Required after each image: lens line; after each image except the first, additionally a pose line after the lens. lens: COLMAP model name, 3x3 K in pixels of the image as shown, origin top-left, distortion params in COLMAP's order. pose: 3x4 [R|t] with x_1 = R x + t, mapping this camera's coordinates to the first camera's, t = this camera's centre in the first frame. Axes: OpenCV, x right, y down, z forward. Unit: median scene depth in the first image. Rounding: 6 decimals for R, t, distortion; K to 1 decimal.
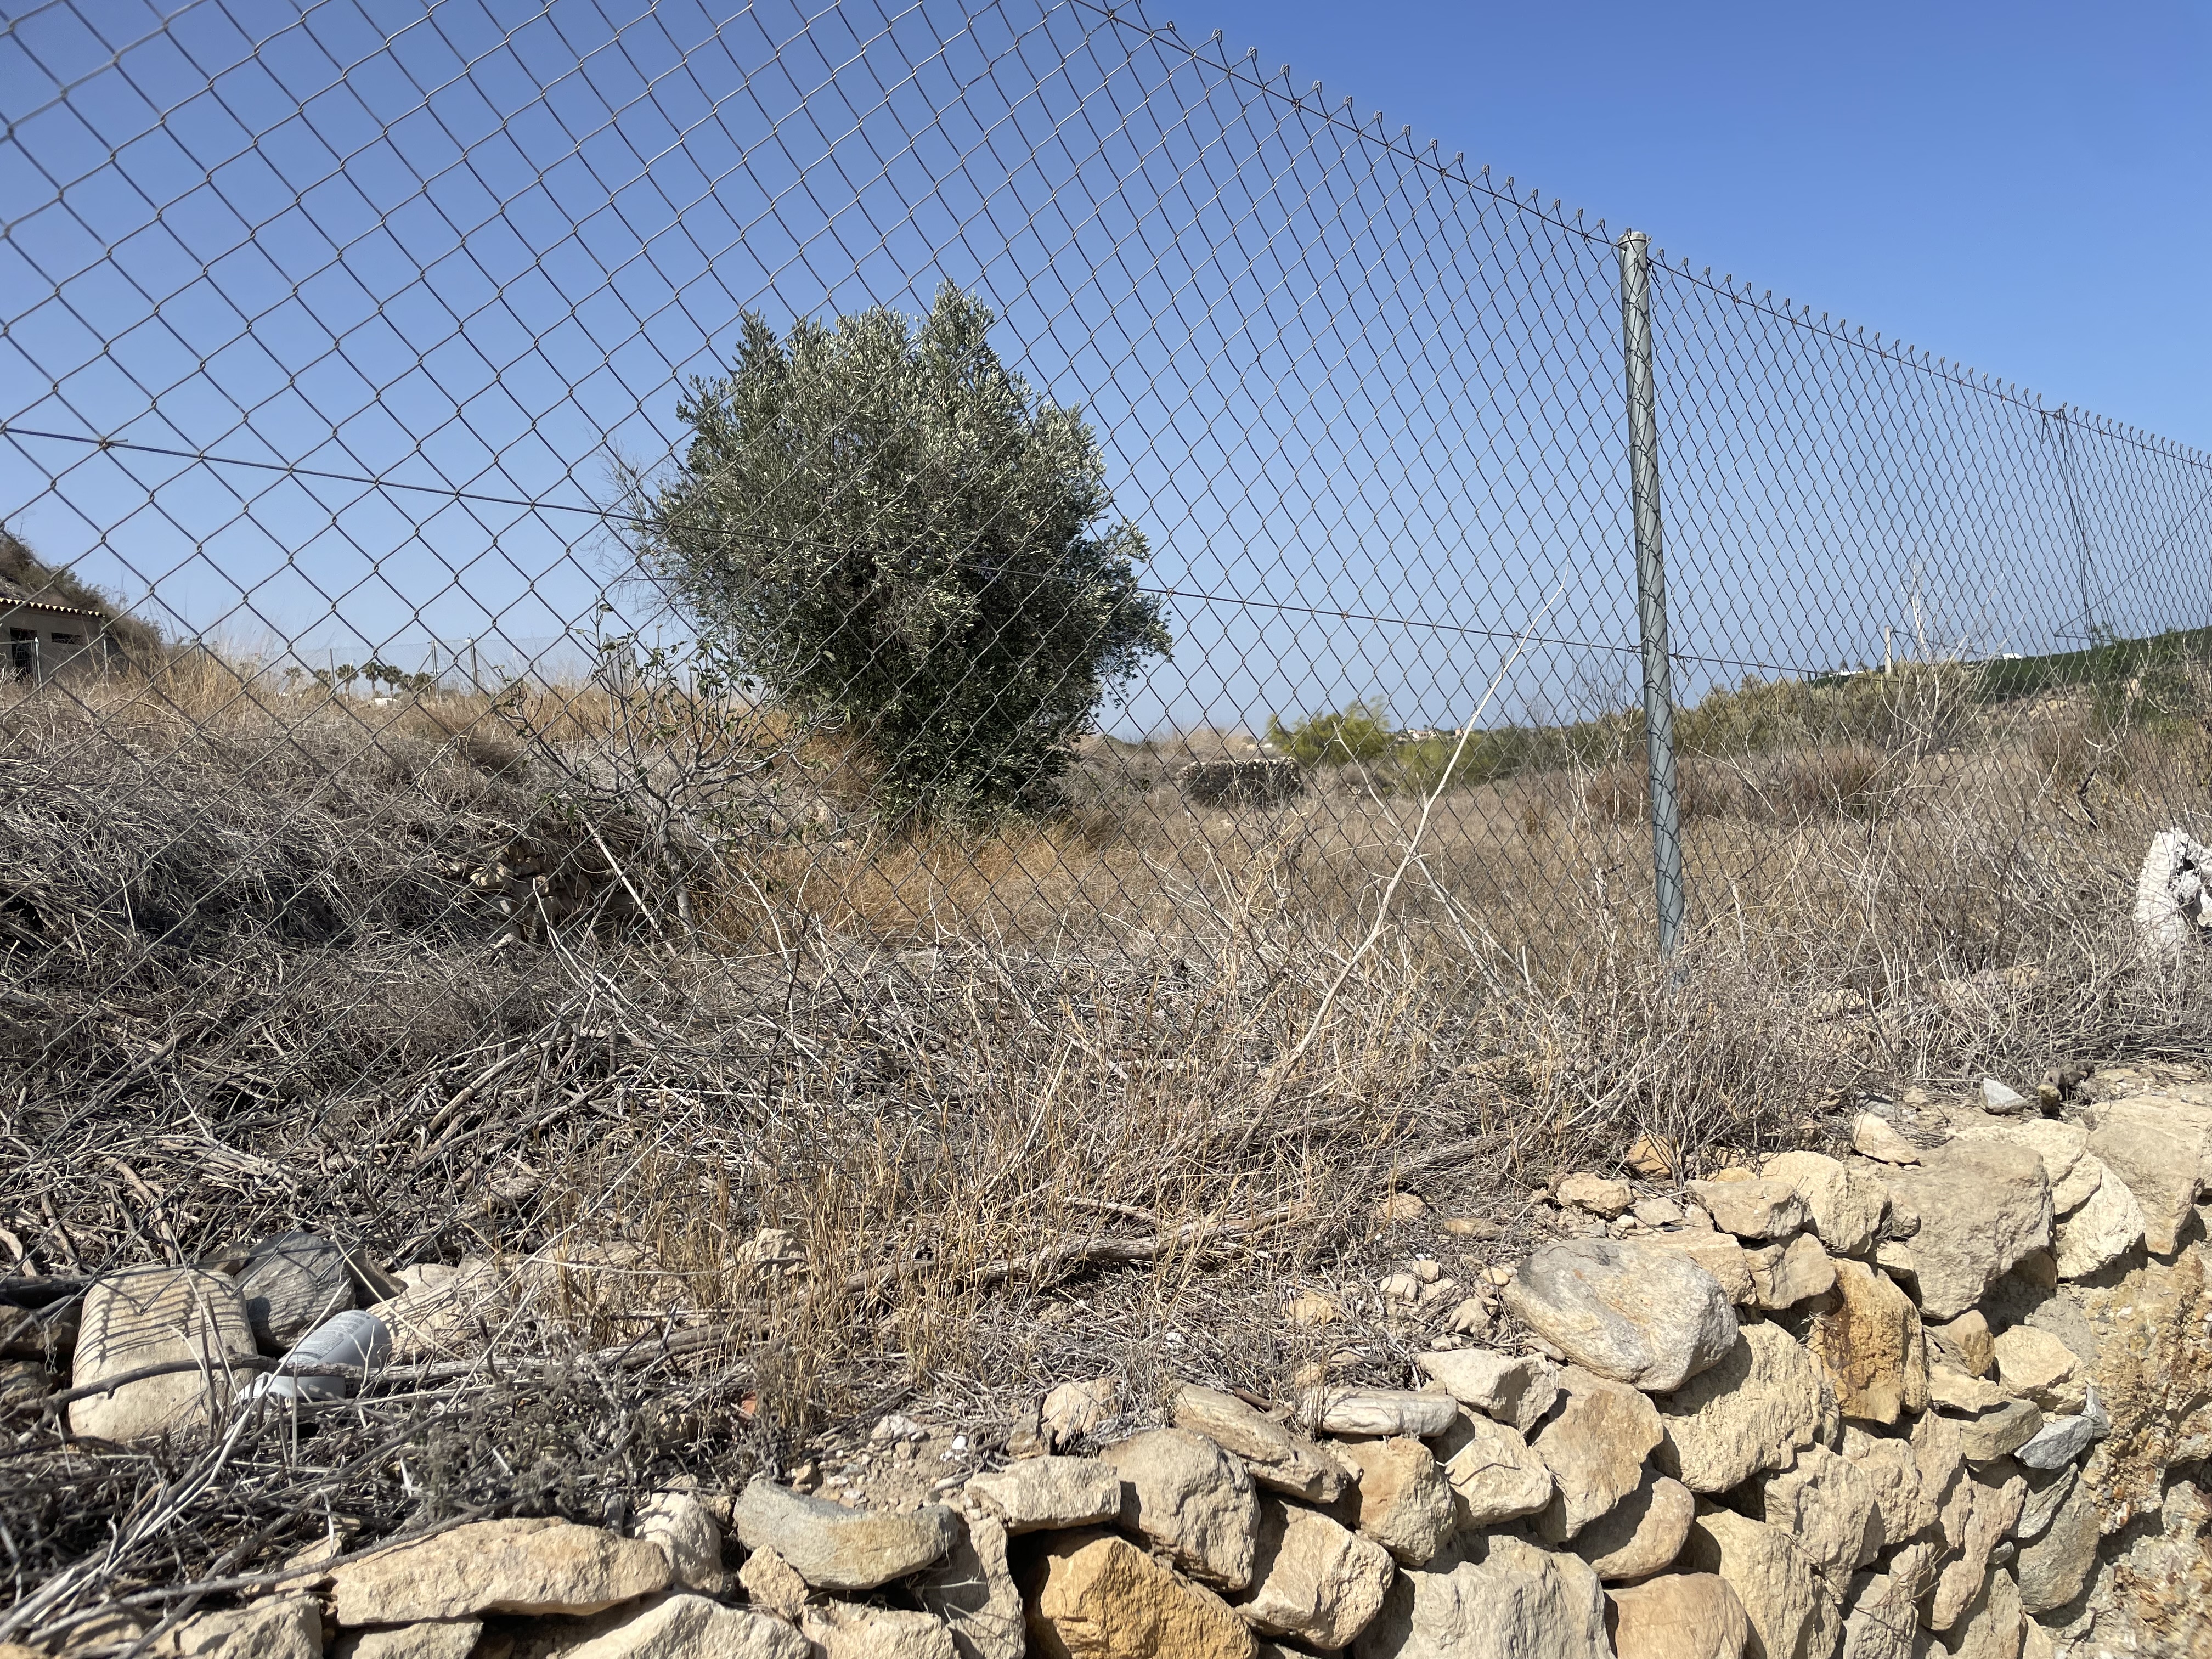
lens RADIAL K [[1602.5, 0, 1106.0], [0, 1602.5, 829.5], [0, 0, 1]] dist [0.009474, -0.004013]
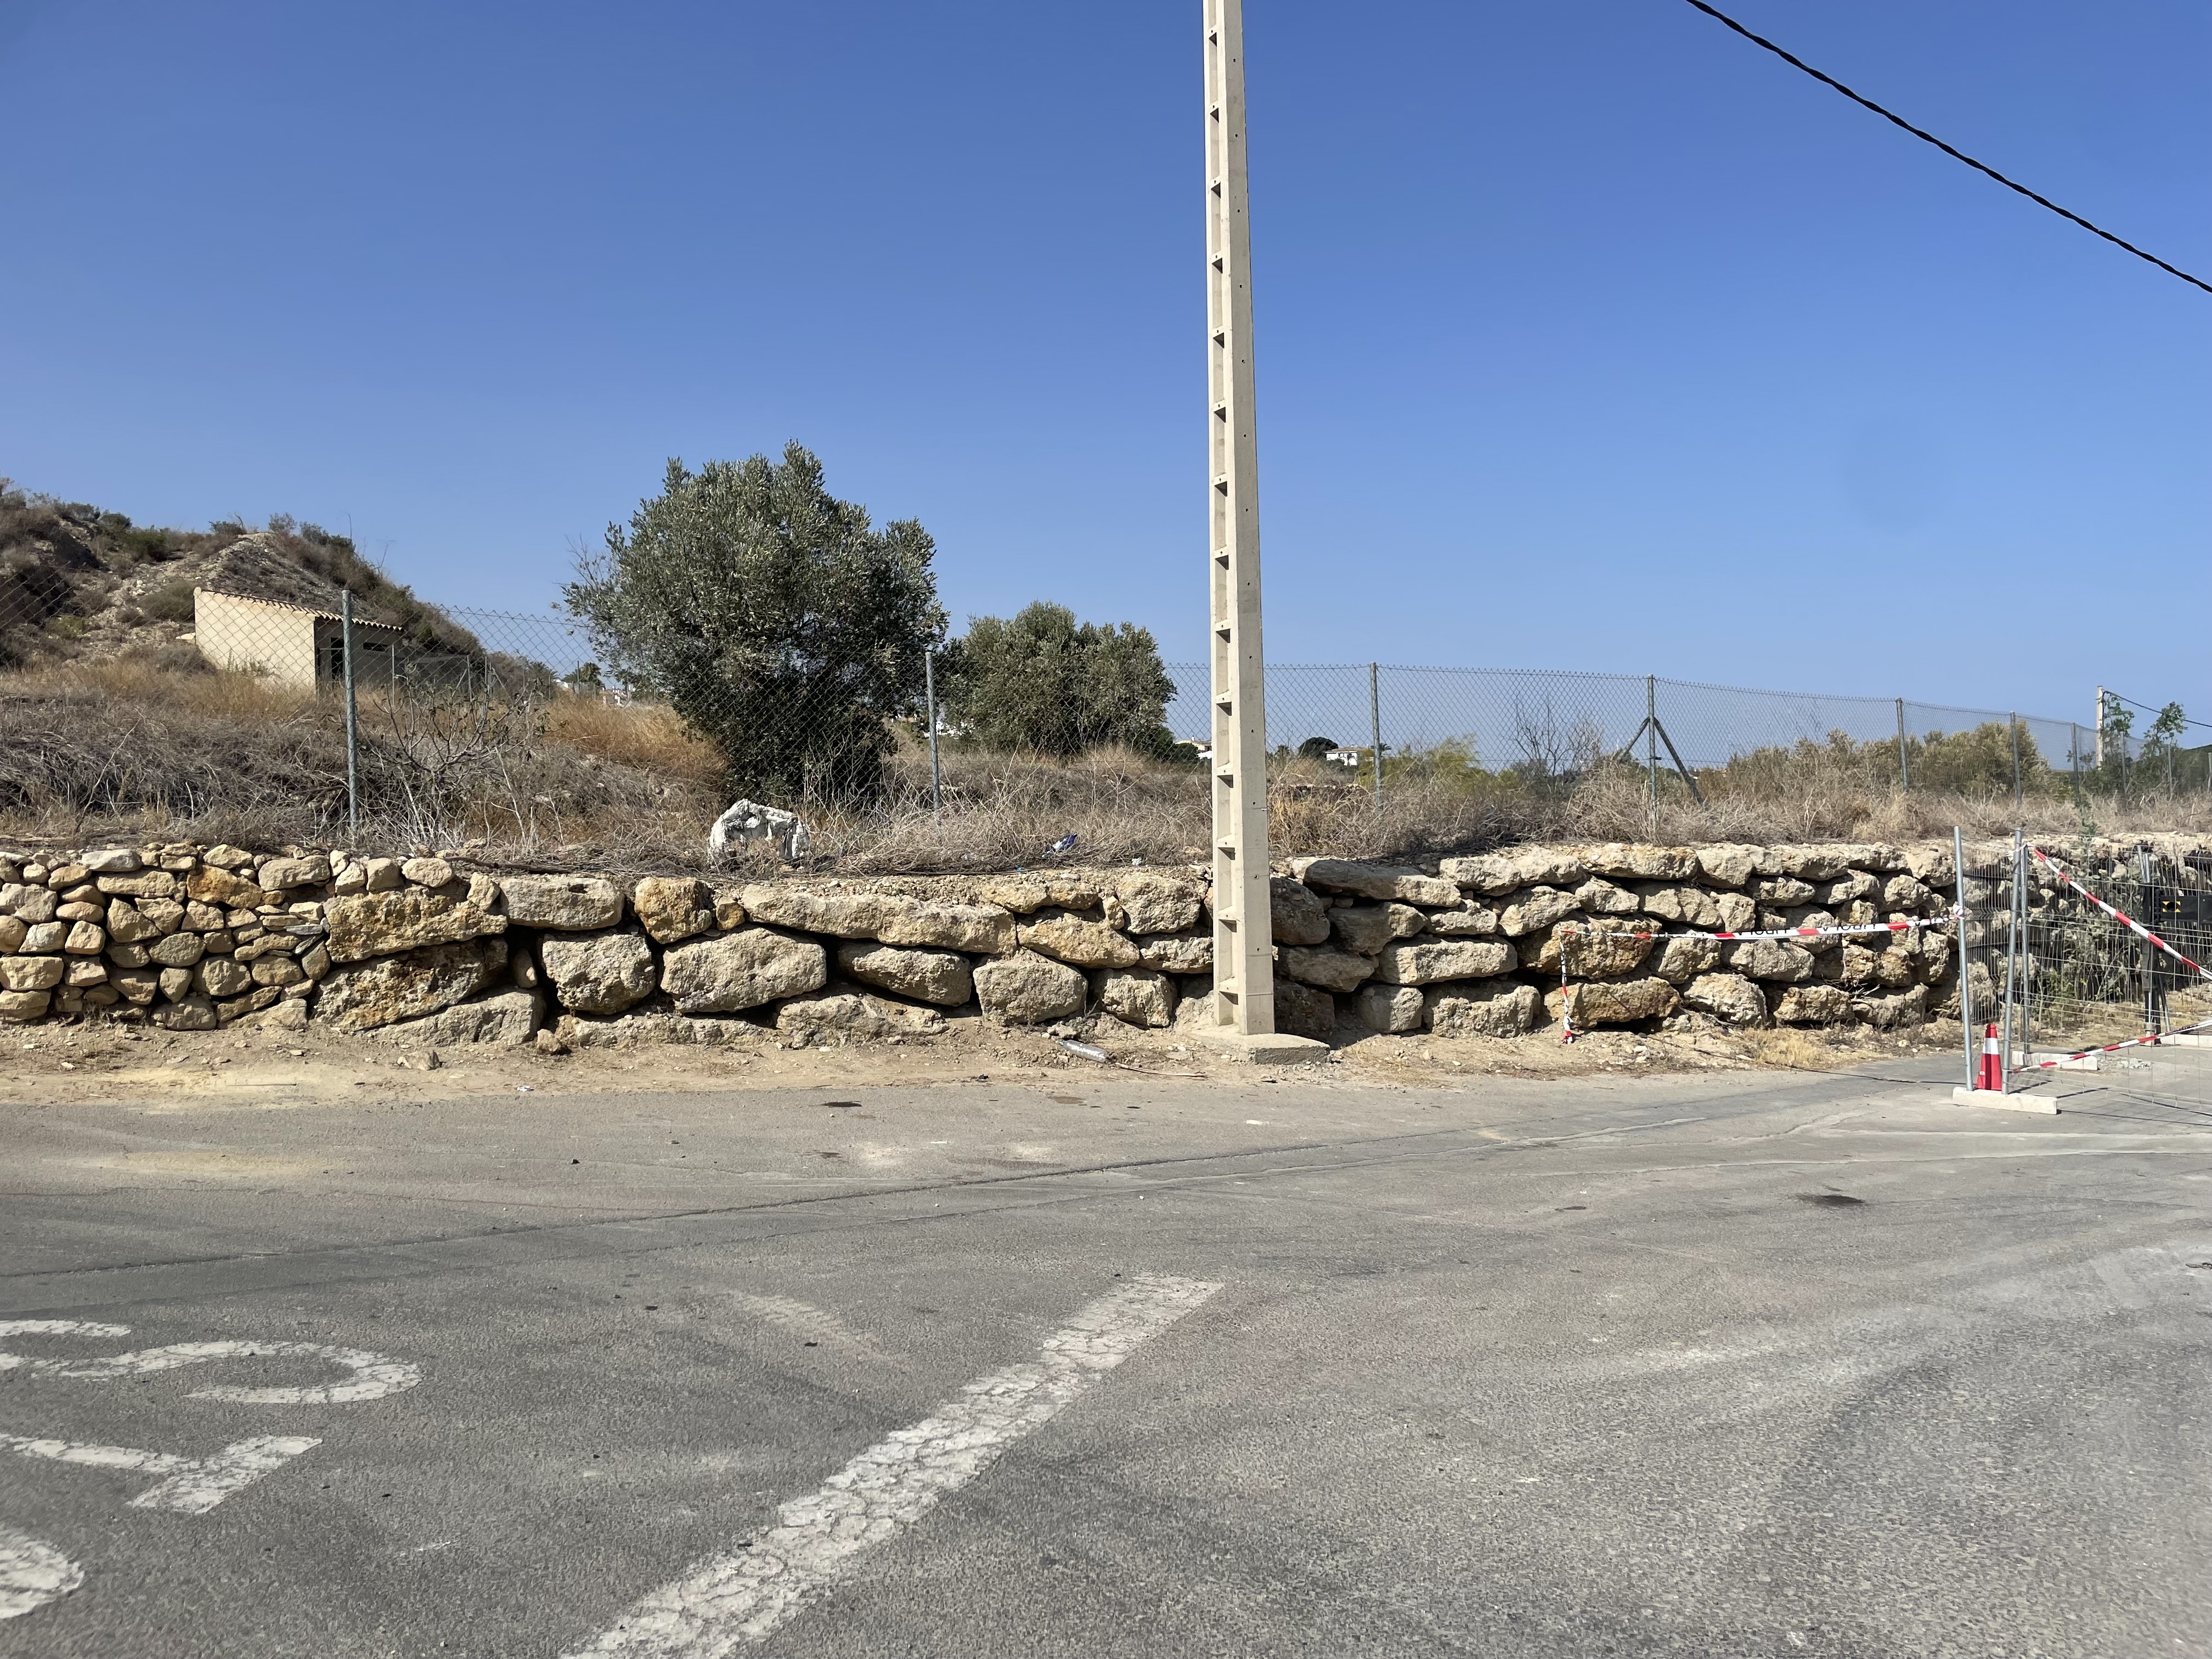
lens RADIAL K [[1602.5, 0, 1106.0], [0, 1602.5, 829.5], [0, 0, 1]] dist [0.009474, -0.004013]
pose [[0.968057, 0.056786, -0.244214, 0.557561], [-0.060040, 0.998179, -0.005894, 0.007225], [0.243435, 0.020369, 0.969703, -0.340108]]
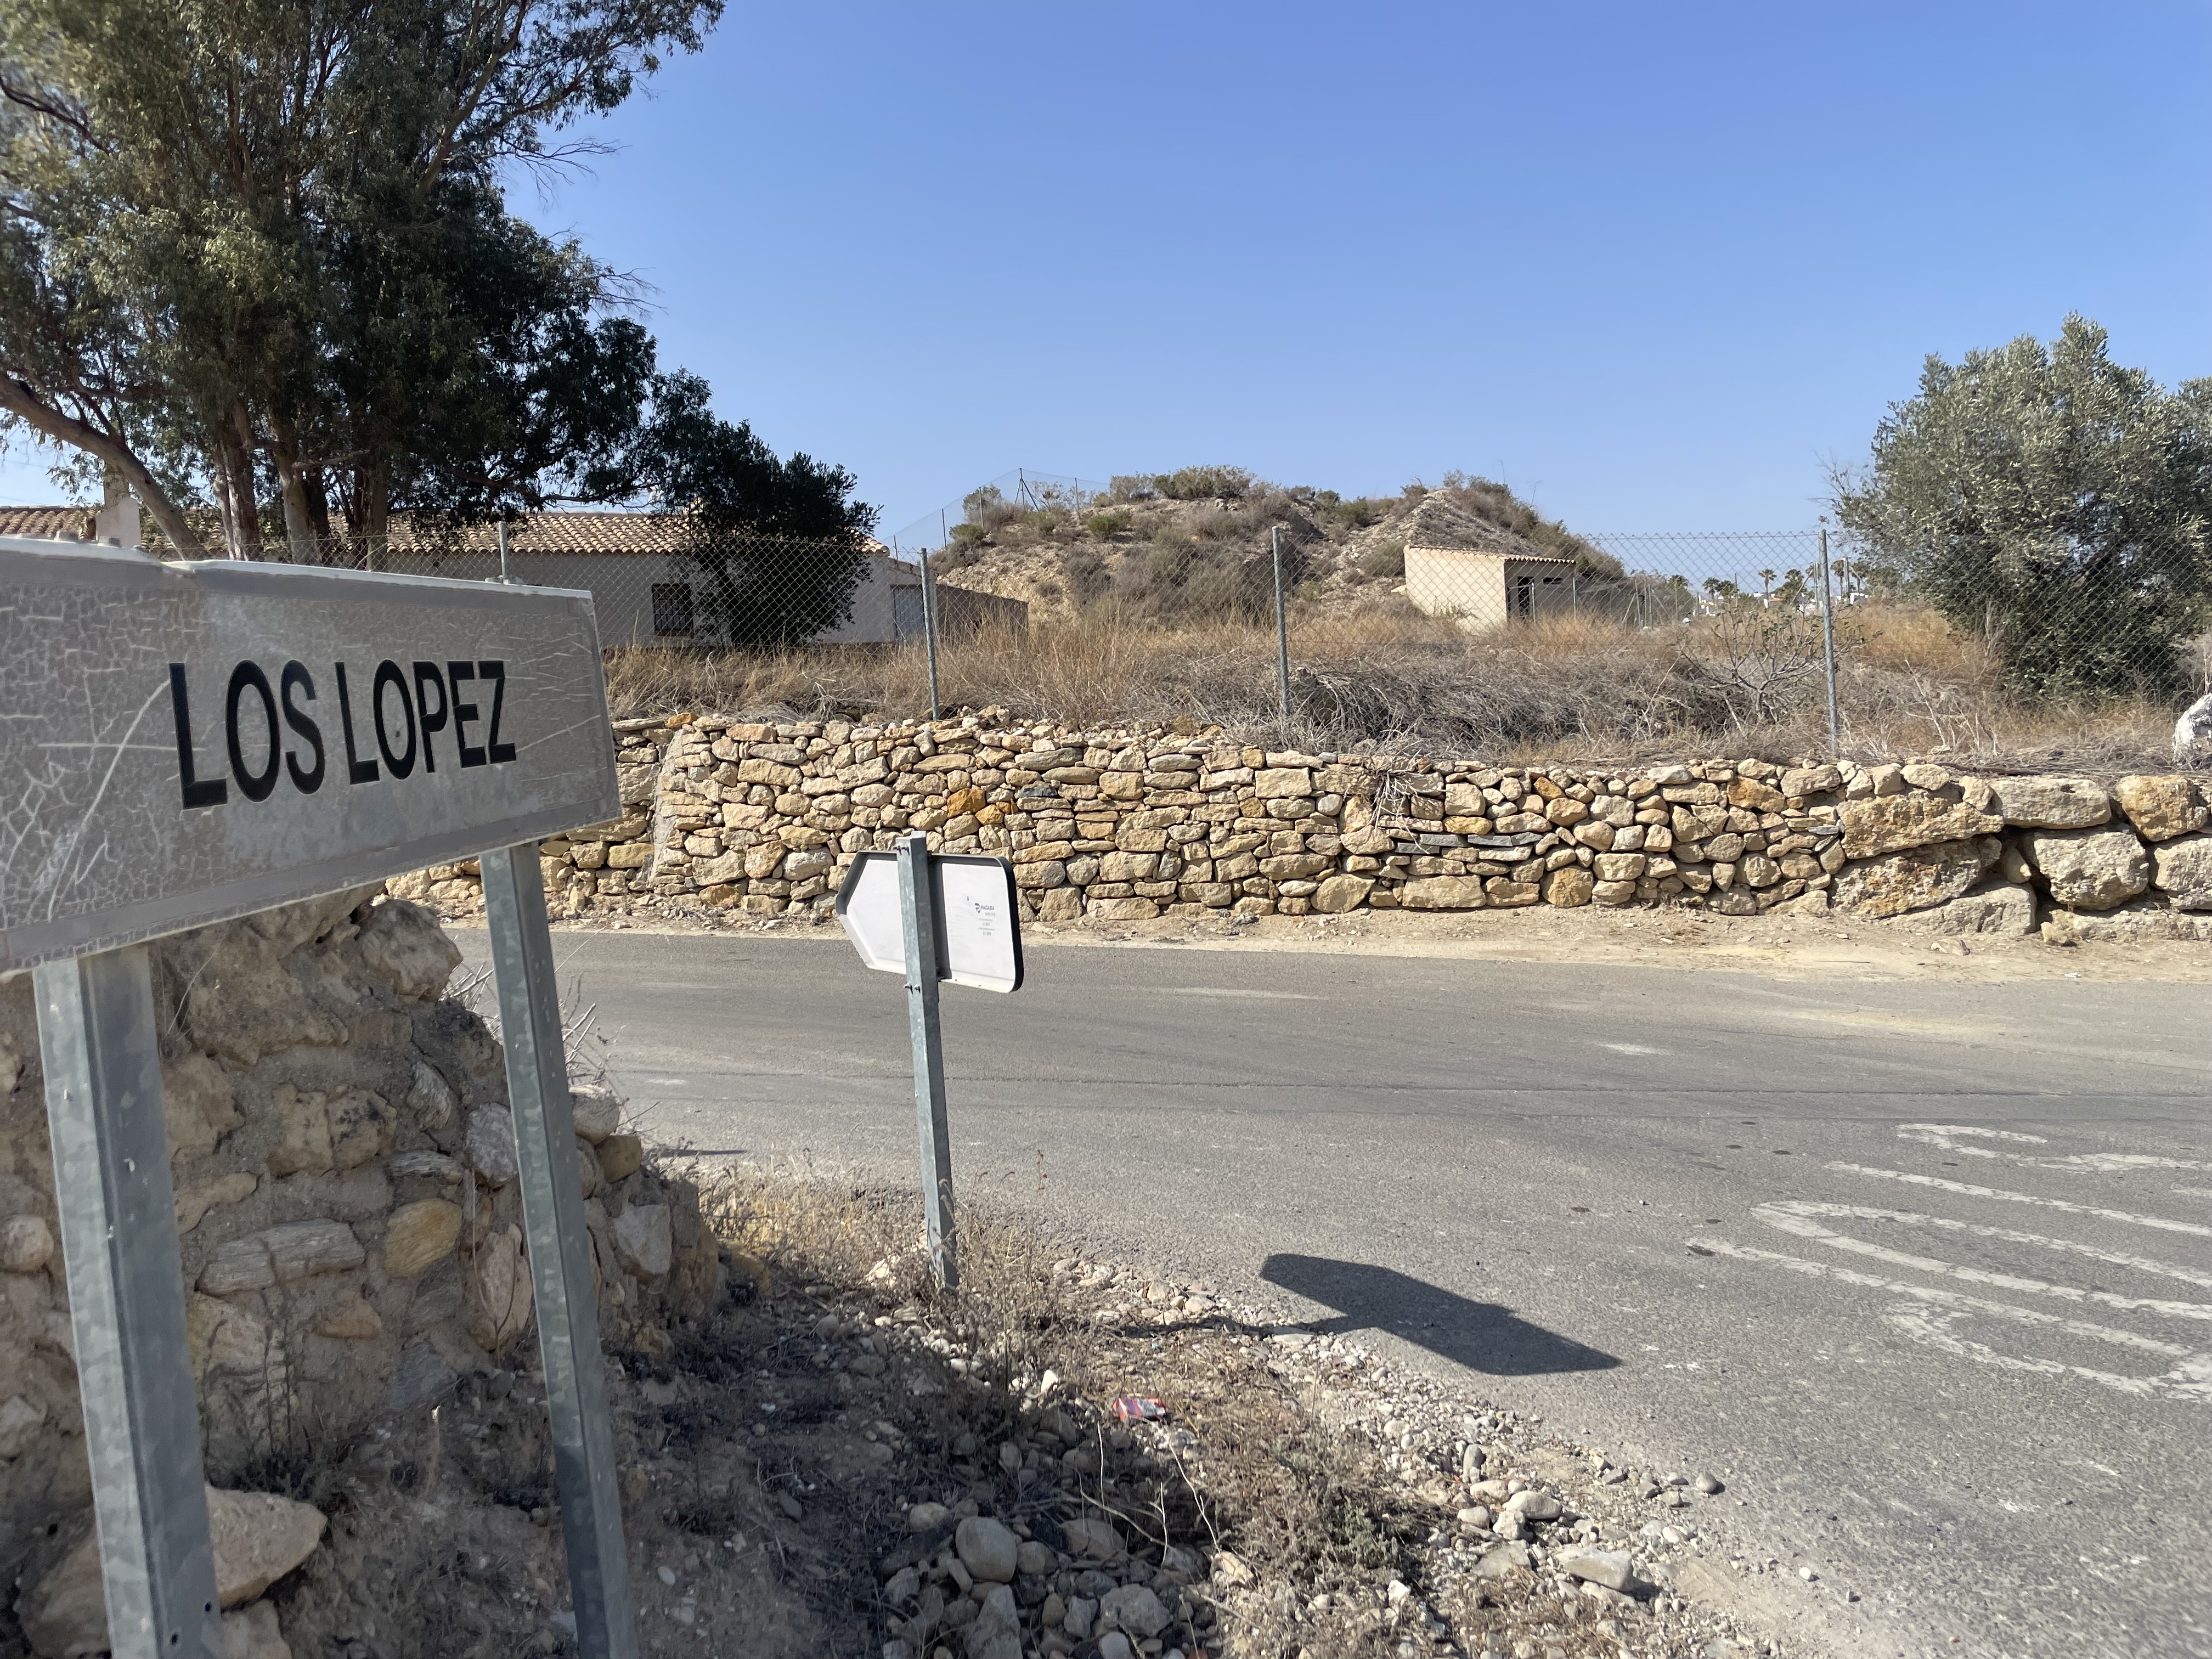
lens RADIAL K [[1602.5, 0, 1106.0], [0, 1602.5, 829.5], [0, 0, 1]] dist [0.009474, -0.004013]
pose [[0.651202, 0.057062, -0.756756, 0.424115], [-0.007831, 0.997621, 0.068485, 0.015287], [0.758864, -0.038671, 0.650100, -0.536377]]
